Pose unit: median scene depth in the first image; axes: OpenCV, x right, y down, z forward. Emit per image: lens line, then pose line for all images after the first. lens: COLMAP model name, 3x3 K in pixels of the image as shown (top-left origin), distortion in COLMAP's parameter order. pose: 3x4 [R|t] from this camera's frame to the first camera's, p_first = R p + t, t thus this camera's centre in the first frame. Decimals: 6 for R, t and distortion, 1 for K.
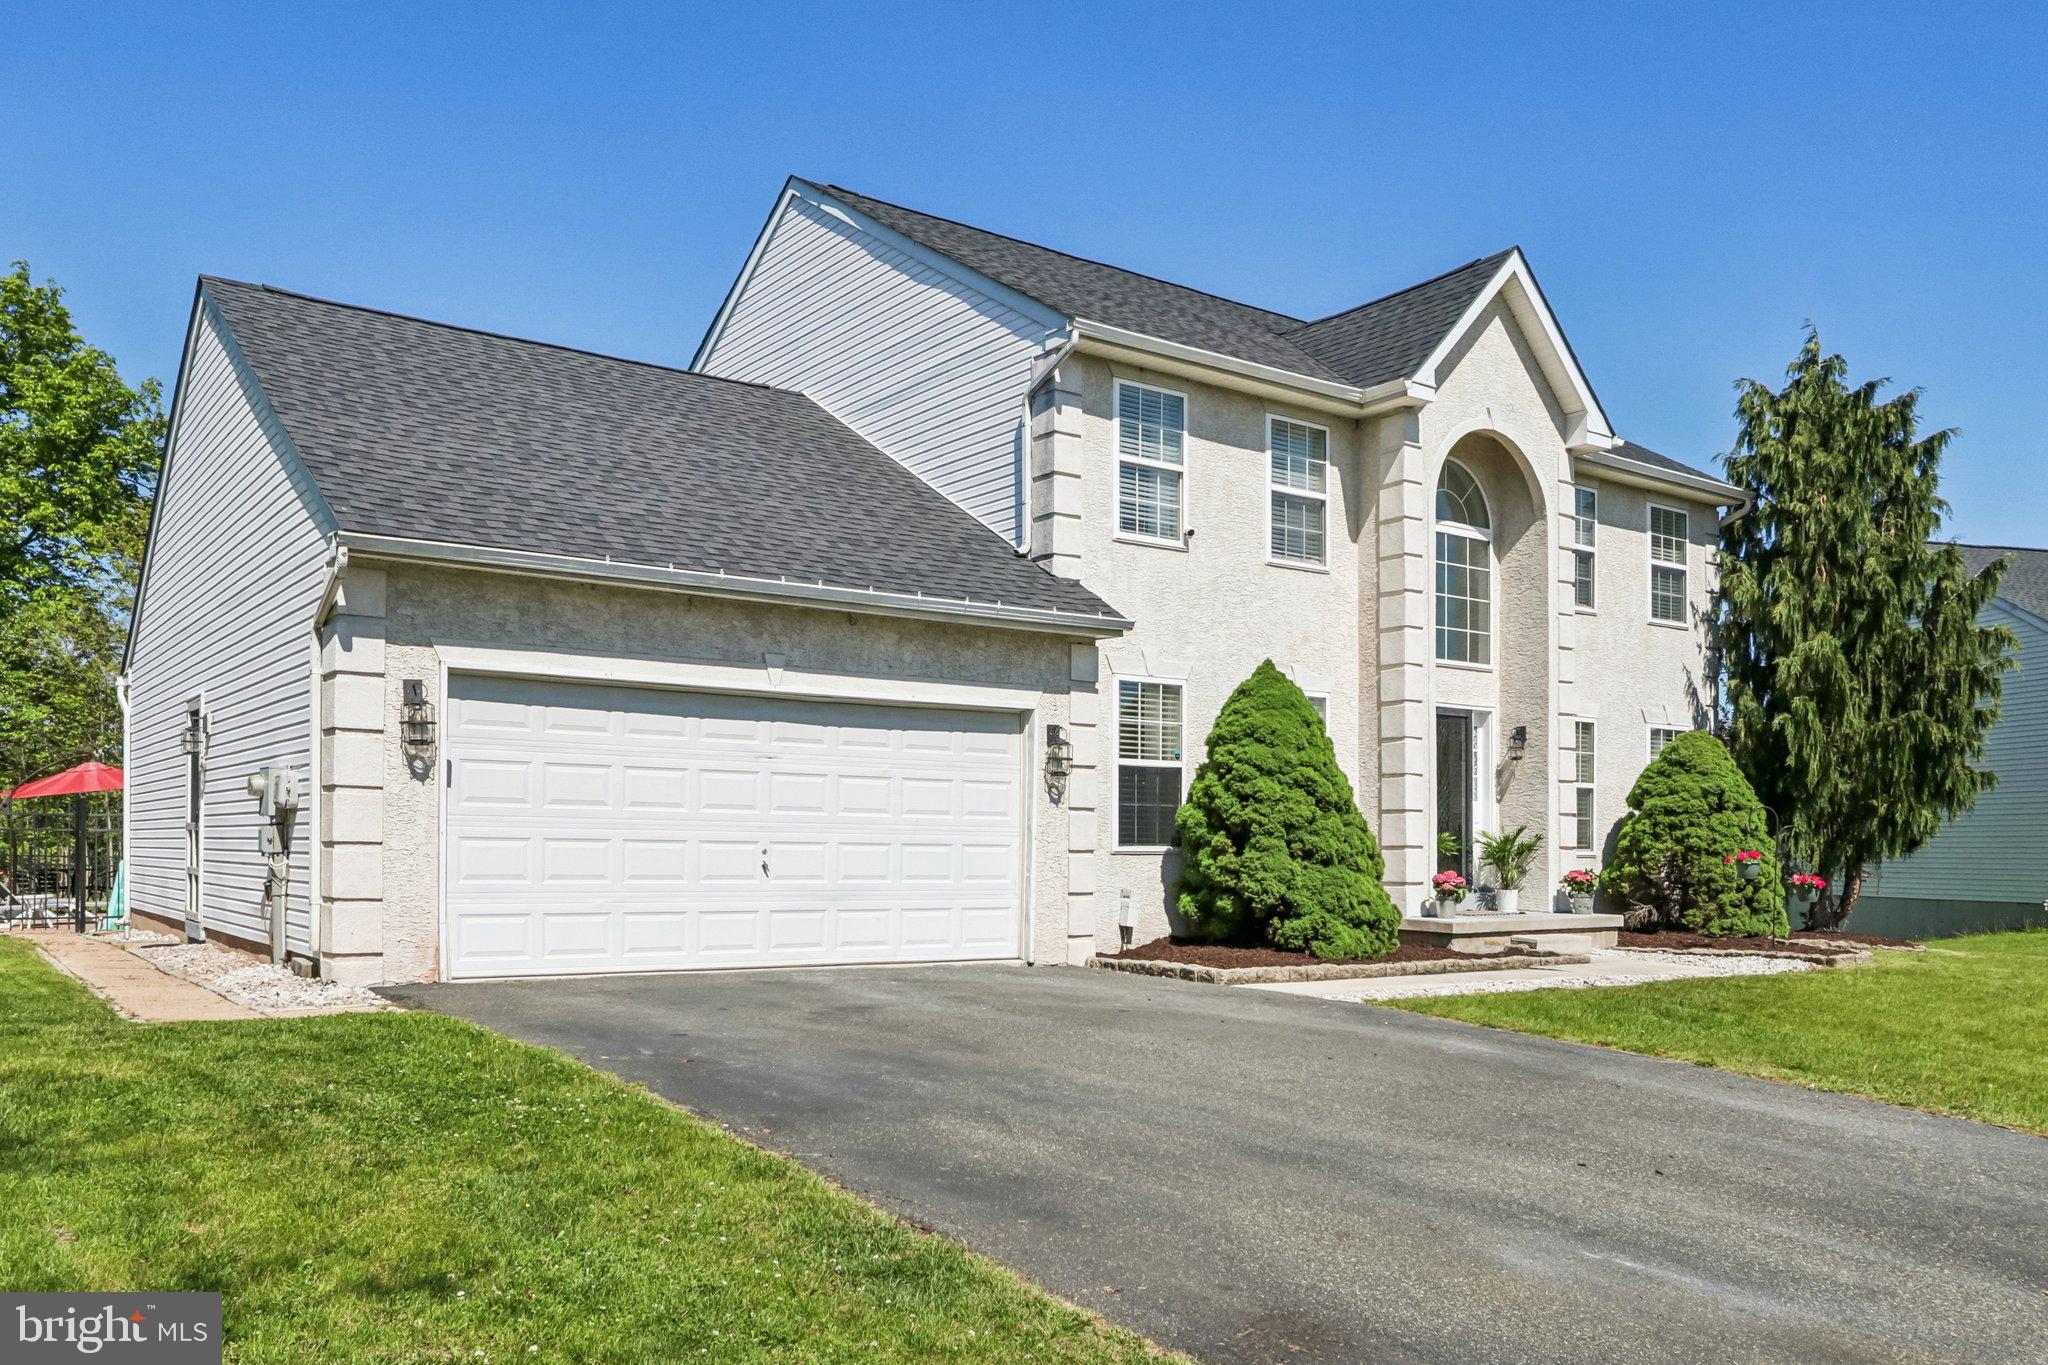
lens RADIAL K [[1587.0, 0, 1023.2], [0, 1587.0, 718.8], [0, 0, 1]] dist [-0.006410, 0.000748]
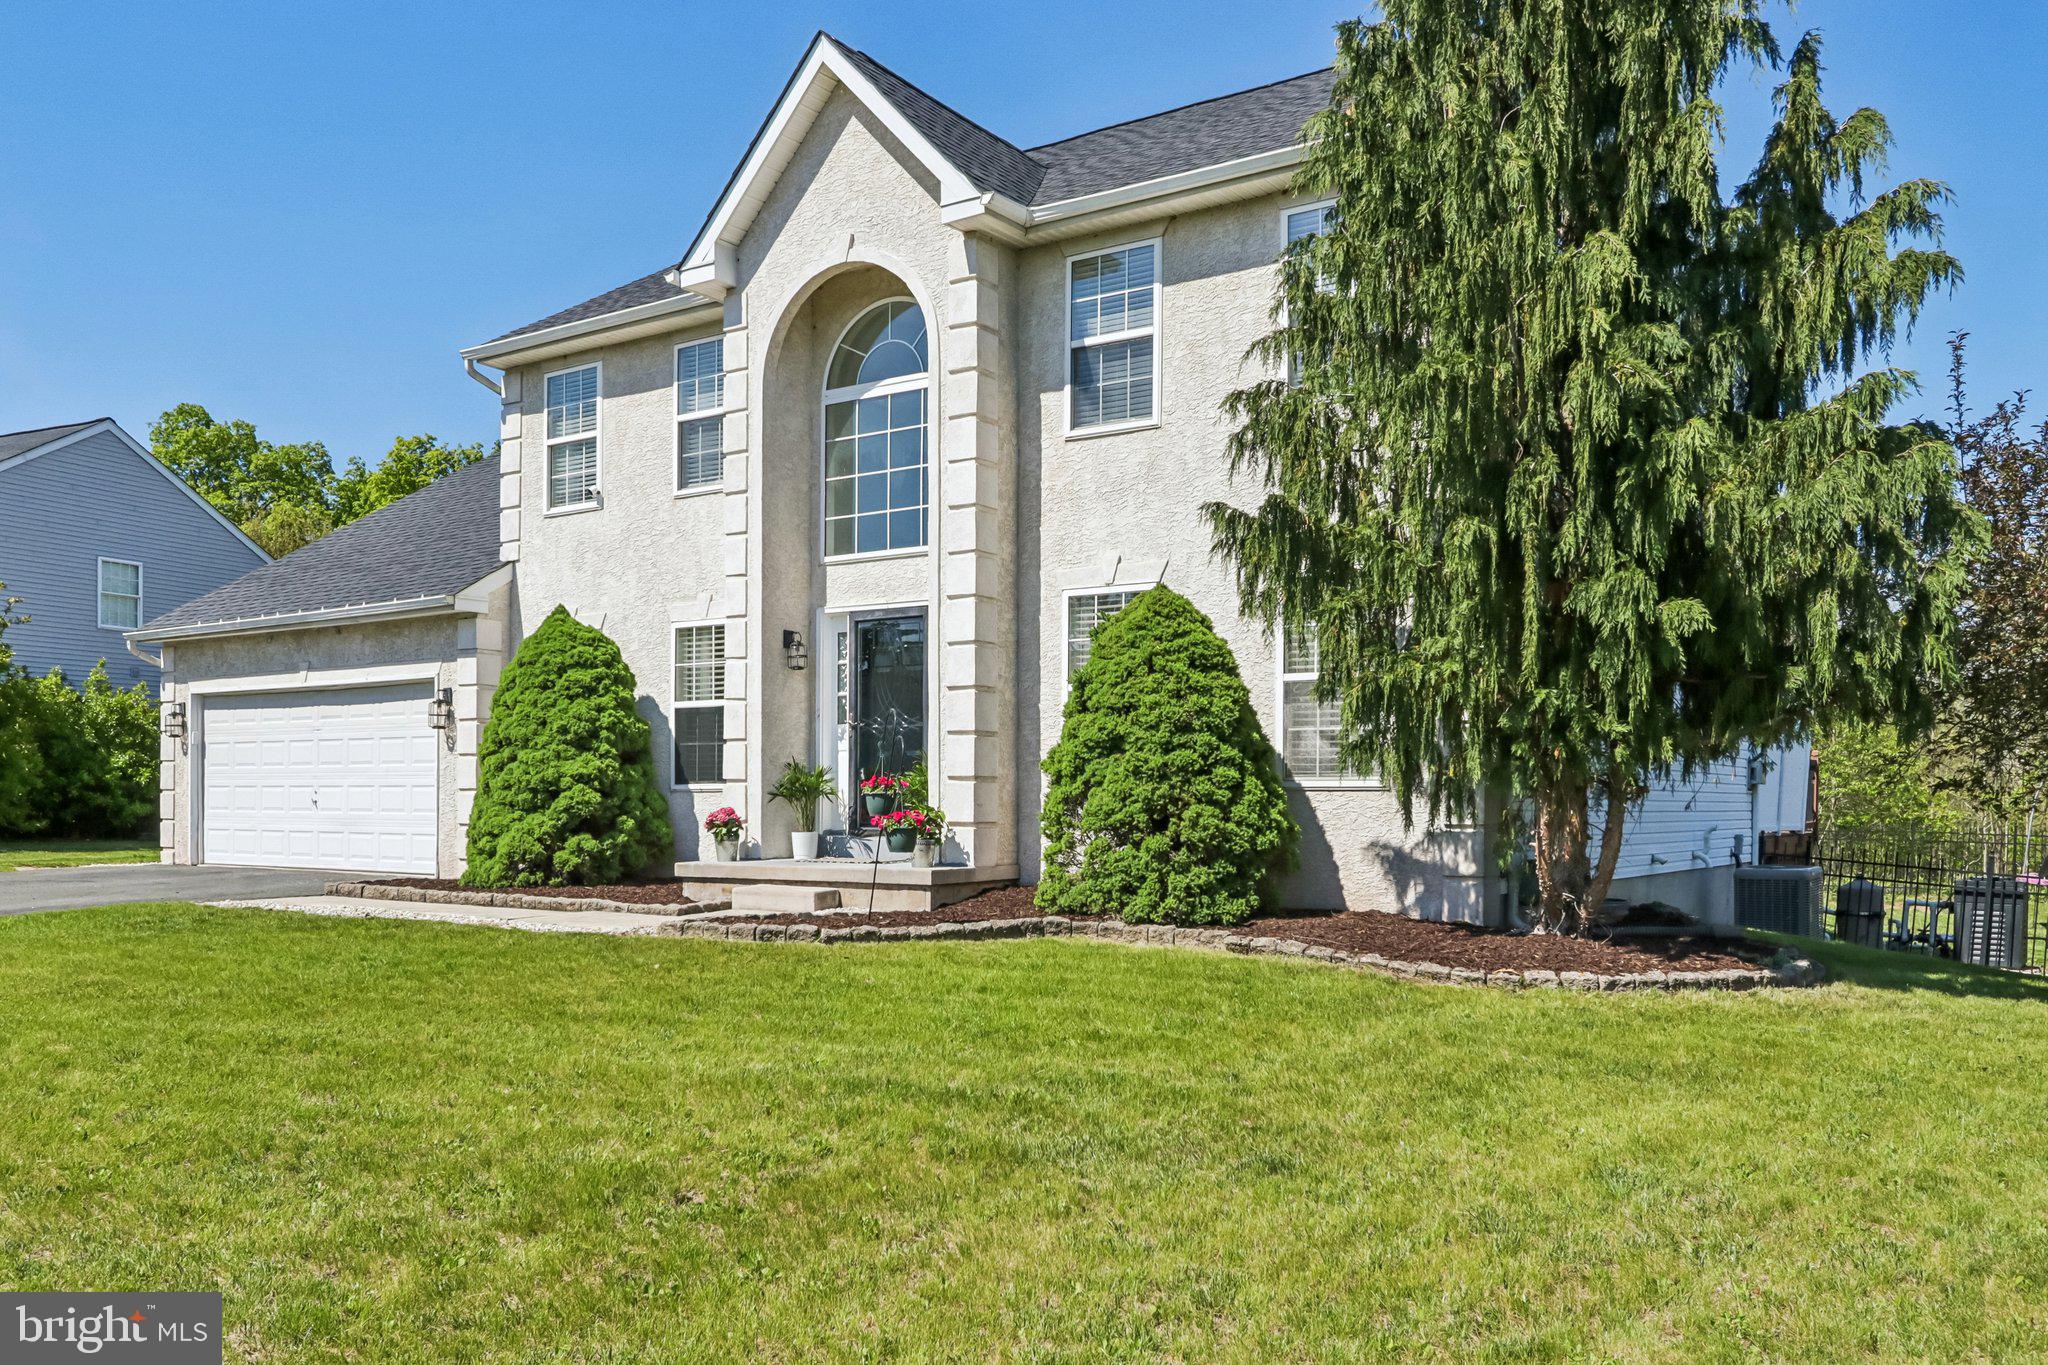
lens RADIAL K [[1654.5, 0, 1024.0], [0, 1654.5, 682.5], [0, 0, 1]] dist [0.012207, 0.001877]
pose [[0.328990, -0.068698, -0.941831, 1.255903], [0.085315, 0.995434, -0.042806, 0.084812], [0.940472, -0.066270, 0.333349, 0.895870]]
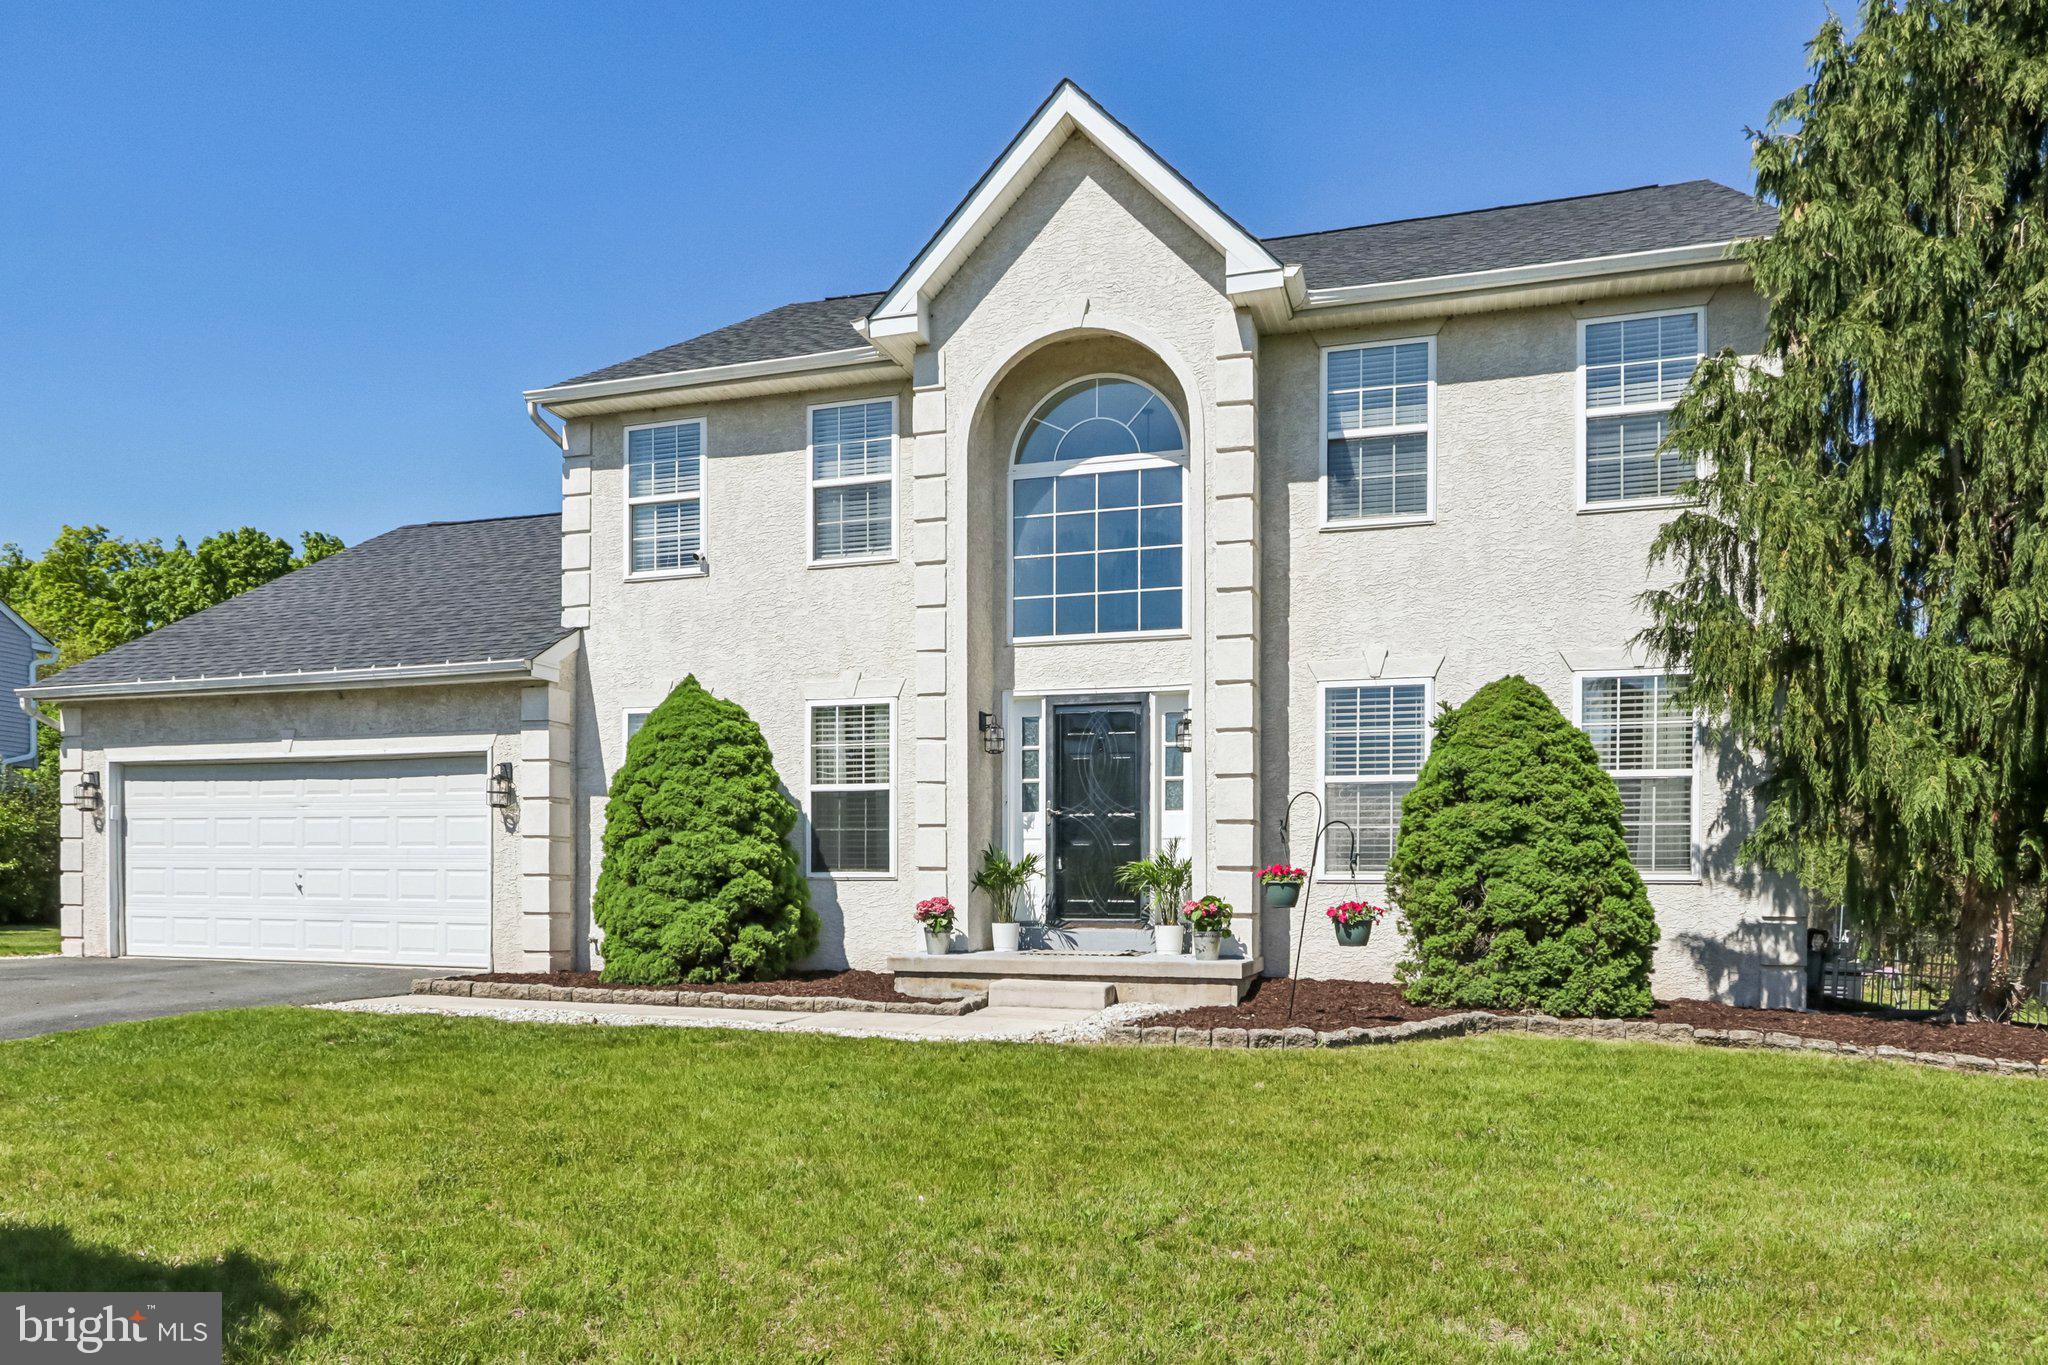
lens RADIAL K [[1354.1, 0, 1024.4], [0, 1354.1, 829.6], [0, 0, 1]] dist [0.001566, 0.002381]
pose [[0.595750, -0.036340, -0.802347, 0.911289], [0.066572, 0.997773, 0.004239, 0.064697], [0.800406, -0.055939, 0.596842, 0.648457]]
